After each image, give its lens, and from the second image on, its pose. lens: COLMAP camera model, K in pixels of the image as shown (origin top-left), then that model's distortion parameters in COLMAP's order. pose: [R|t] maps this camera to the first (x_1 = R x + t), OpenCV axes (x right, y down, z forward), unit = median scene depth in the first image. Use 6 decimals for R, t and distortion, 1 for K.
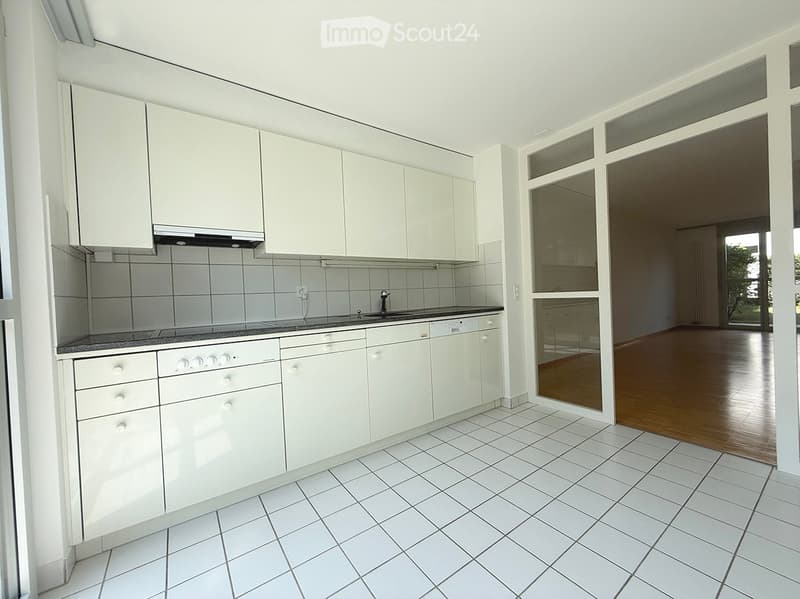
lens RADIAL K [[320.3, 0, 397.0], [0, 320.3, 298.4], [0, 0, 1]] dist [-0.000432, -0.000010]
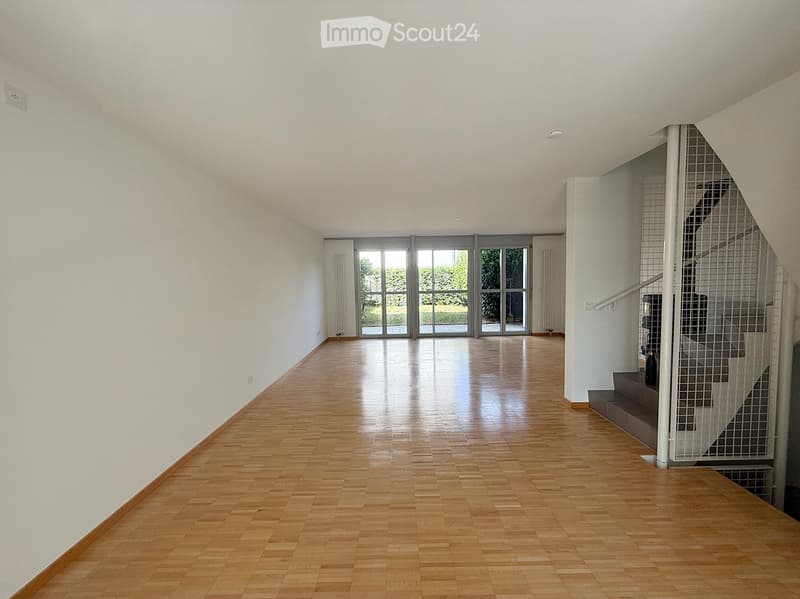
lens RADIAL K [[320.3, 0, 400.1], [0, 320.3, 299.5], [0, 0, 1]] dist [-0.000432, -0.000010]
pose [[0.582112, -0.022262, 0.812804, 0.230135], [0.005898, 0.999714, 0.023157, -0.056405], [-0.813087, -0.008686, 0.582077, 0.265521]]
